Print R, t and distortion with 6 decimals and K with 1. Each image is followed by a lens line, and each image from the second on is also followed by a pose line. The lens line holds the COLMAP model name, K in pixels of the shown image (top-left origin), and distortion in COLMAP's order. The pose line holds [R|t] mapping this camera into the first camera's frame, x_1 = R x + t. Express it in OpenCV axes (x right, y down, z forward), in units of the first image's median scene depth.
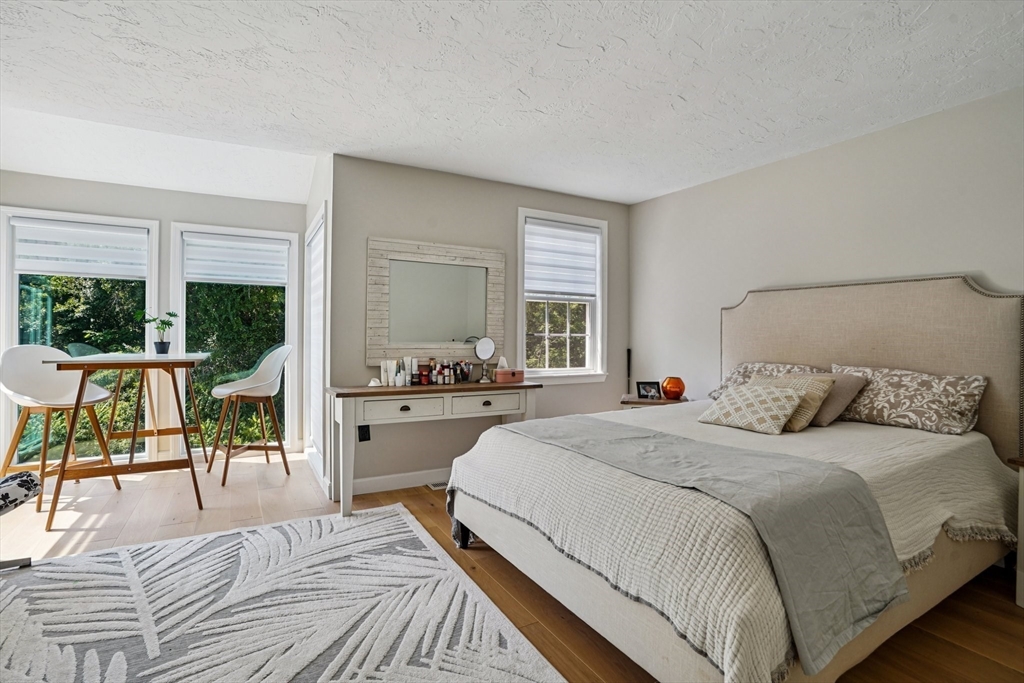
lens RADIAL K [[484.2, 0, 512.4], [0, 484.2, 333.3], [0, 0, 1]] dist [-0.062943, 0.023784]
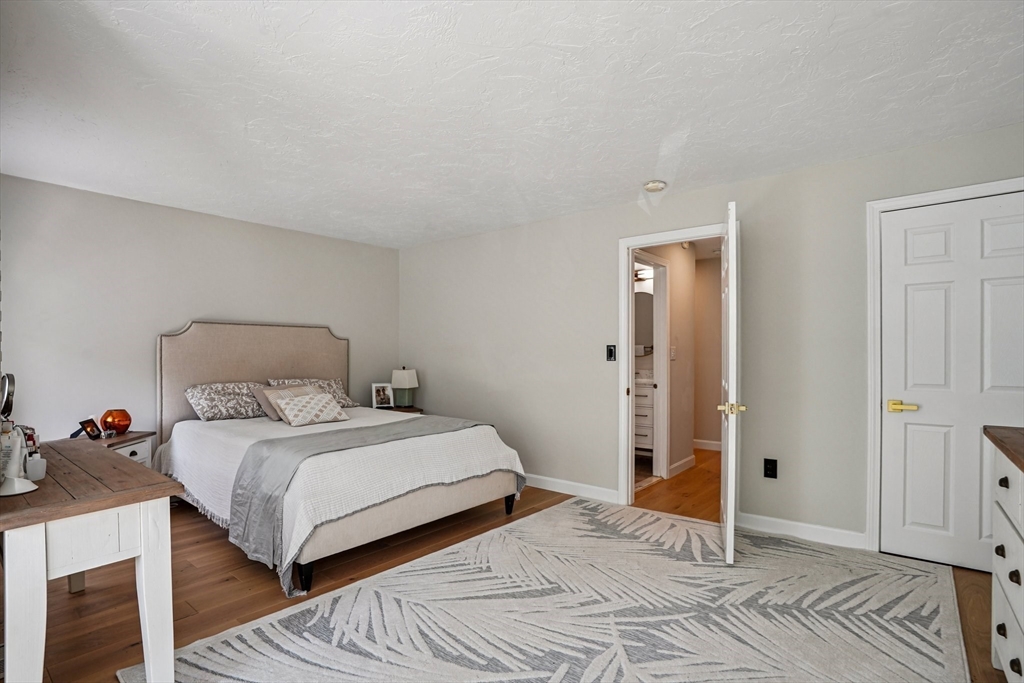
lens RADIAL K [[509.6, 0, 492.5], [0, 509.6, 355.5], [0, 0, 1]] dist [-0.033454, -0.000114]
pose [[-0.319812, -0.010625, 0.947421, -0.984937], [0.000497, 0.999935, 0.011381, -0.024365], [-0.947481, 0.004110, -0.319786, 0.826987]]
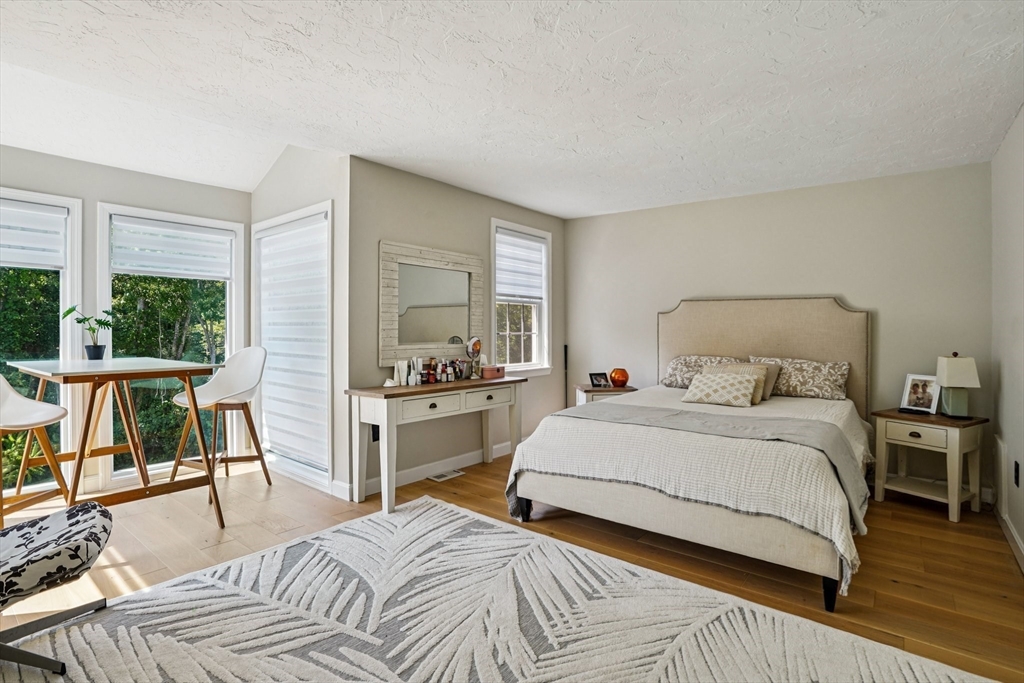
lens RADIAL K [[495.2, 0, 507.8], [0, 495.2, 328.4], [0, 0, 1]] dist [-0.062970, 0.026806]
pose [[0.934321, -0.002255, 0.356426, -0.482305], [-0.000343, 0.999974, 0.007227, -0.024796], [-0.356433, -0.006875, 0.934296, -0.081865]]
